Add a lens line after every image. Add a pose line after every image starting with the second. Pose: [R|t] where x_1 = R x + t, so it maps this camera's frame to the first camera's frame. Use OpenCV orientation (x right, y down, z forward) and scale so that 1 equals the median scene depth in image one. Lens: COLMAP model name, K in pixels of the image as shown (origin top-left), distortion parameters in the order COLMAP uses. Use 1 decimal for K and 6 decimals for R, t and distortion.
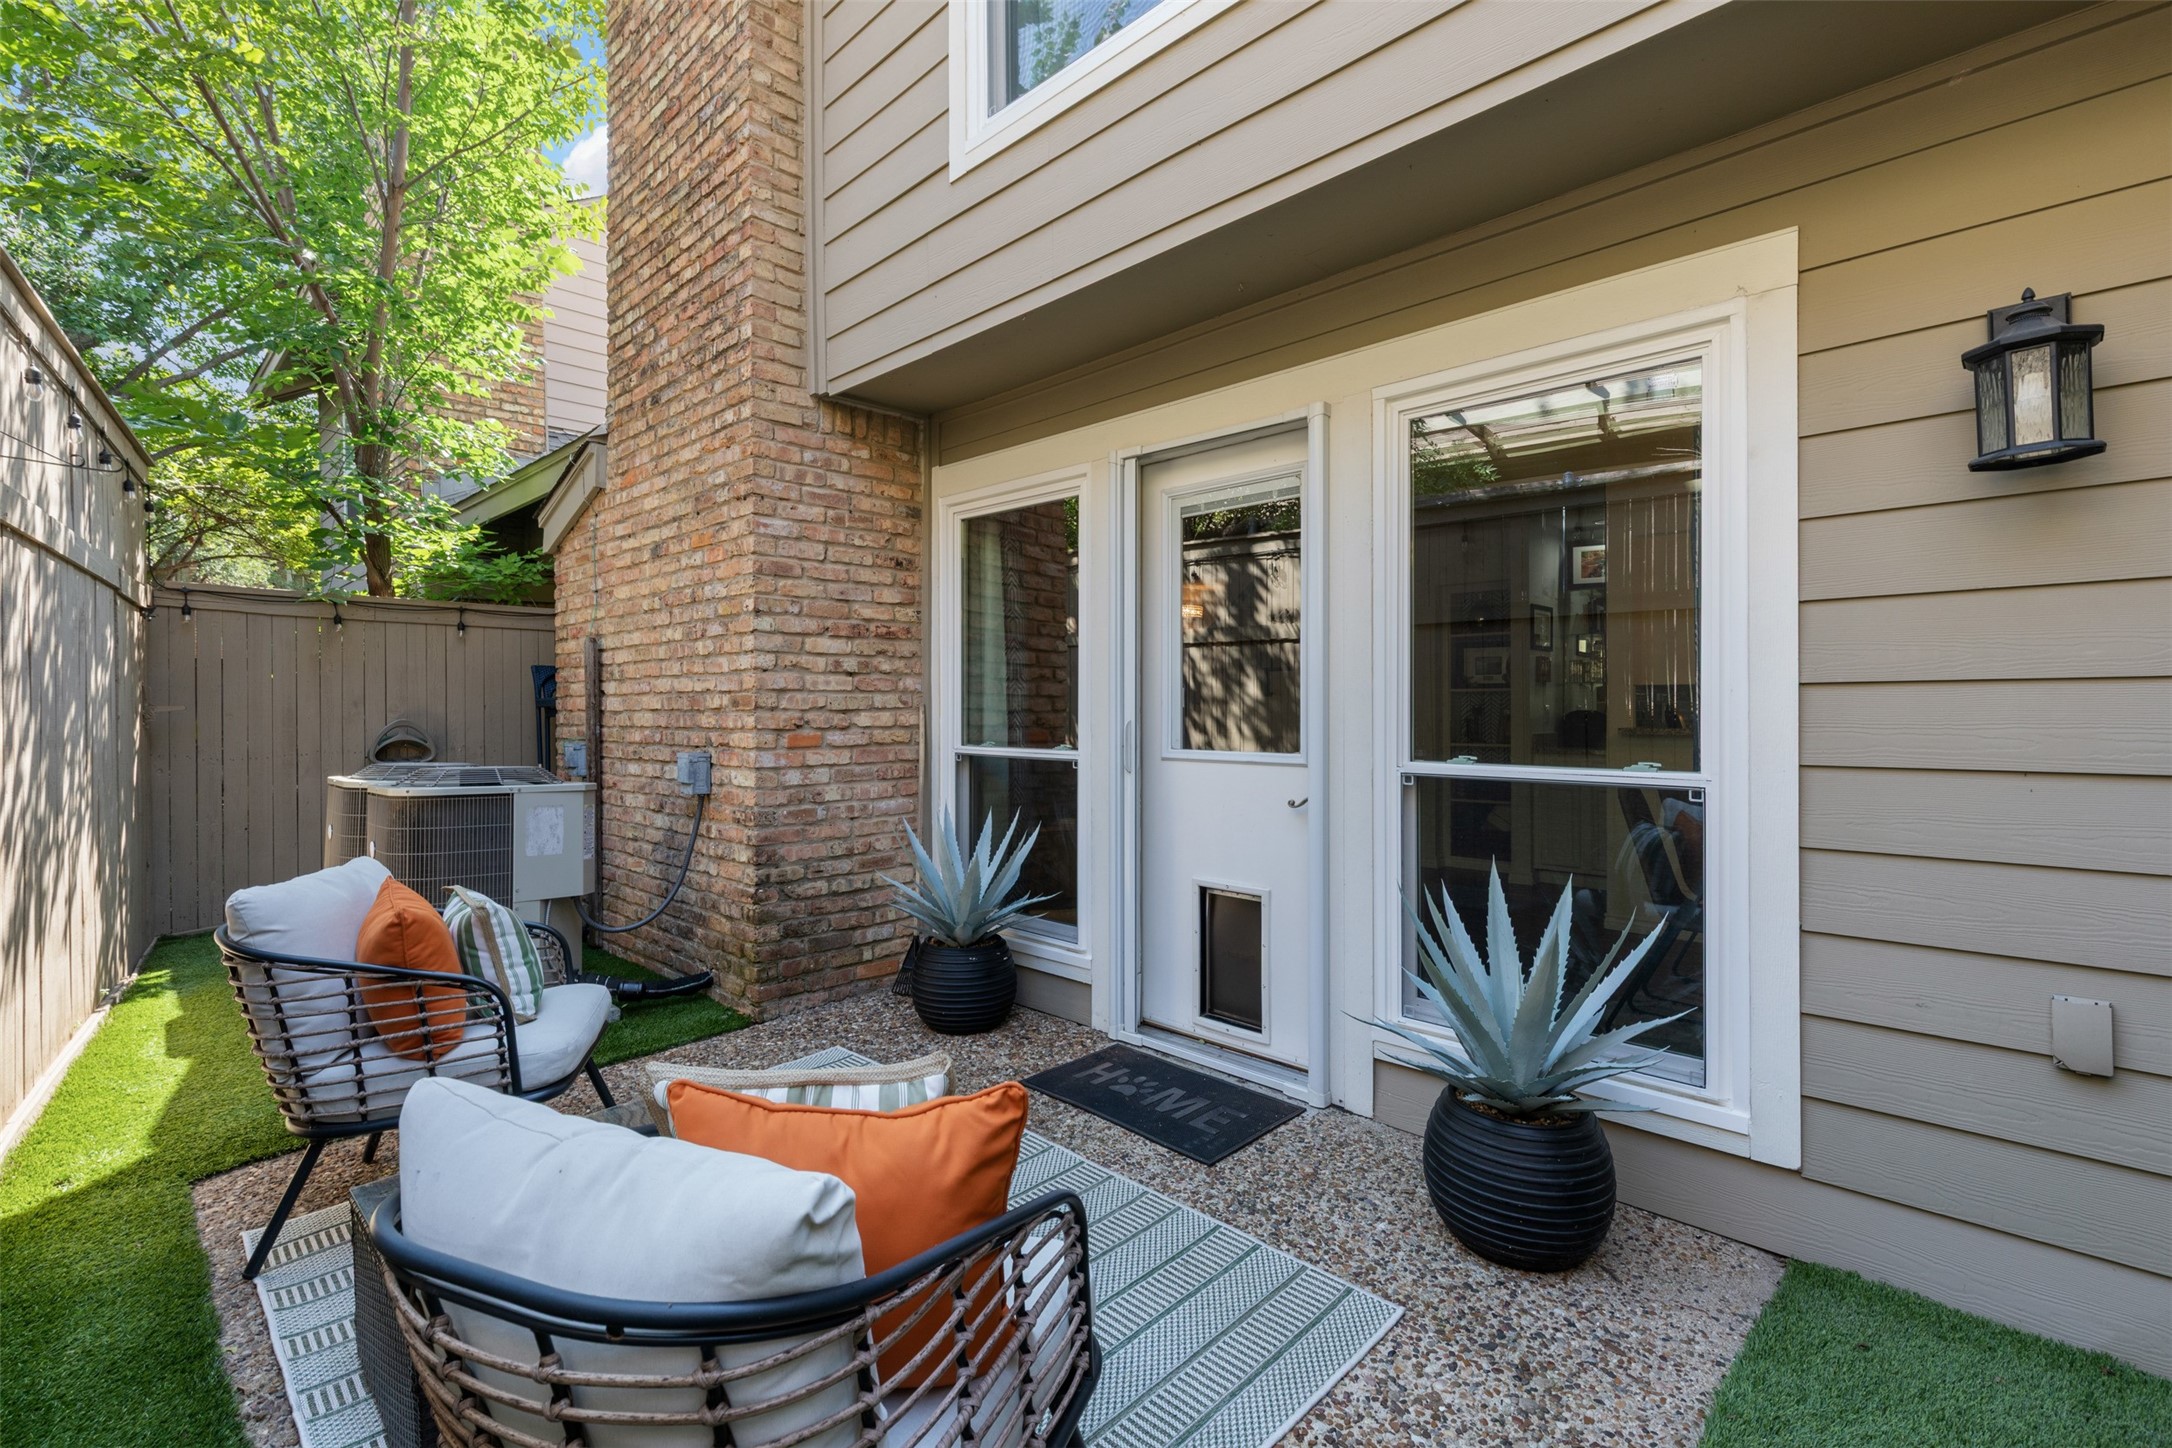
lens RADIAL K [[968.4, 0, 1087.1], [0, 968.4, 721.2], [0, 0, 1]] dist [0.000903, 0.000592]
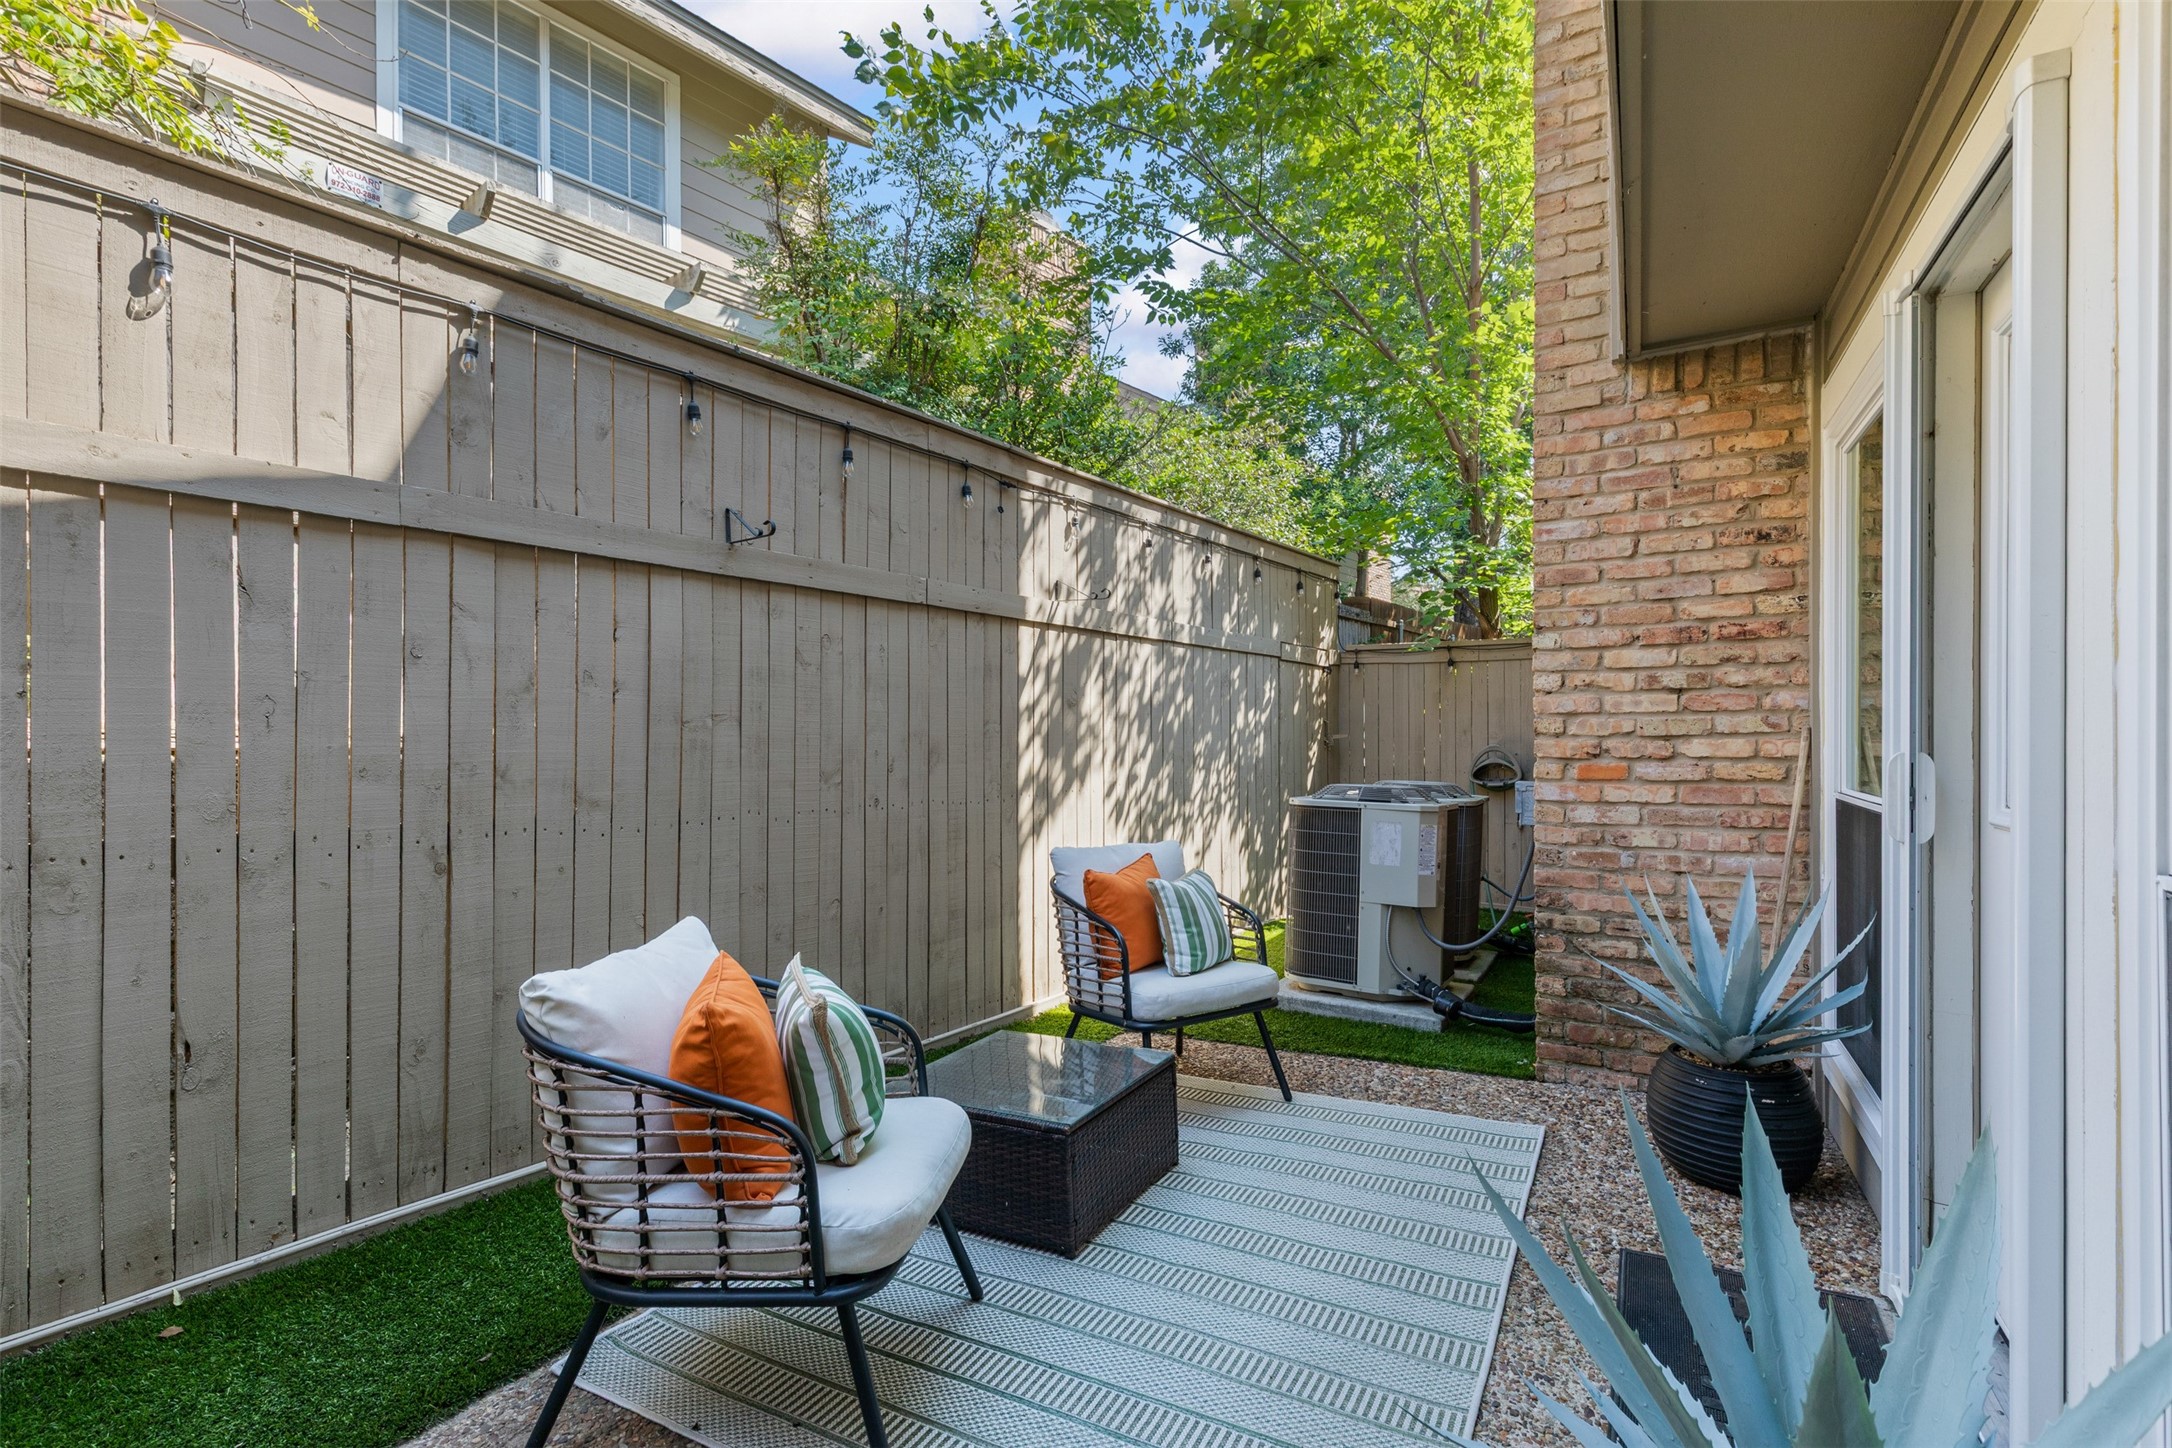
lens RADIAL K [[980.0, 0, 1079.9], [0, 980.0, 743.0], [0, 0, 1]] dist [0.006771, -0.000265]
pose [[0.263709, 0.004039, -0.964594, 0.411835], [-0.007303, 0.999971, 0.002191, -0.004089], [0.964575, 0.006466, 0.263731, 0.321244]]
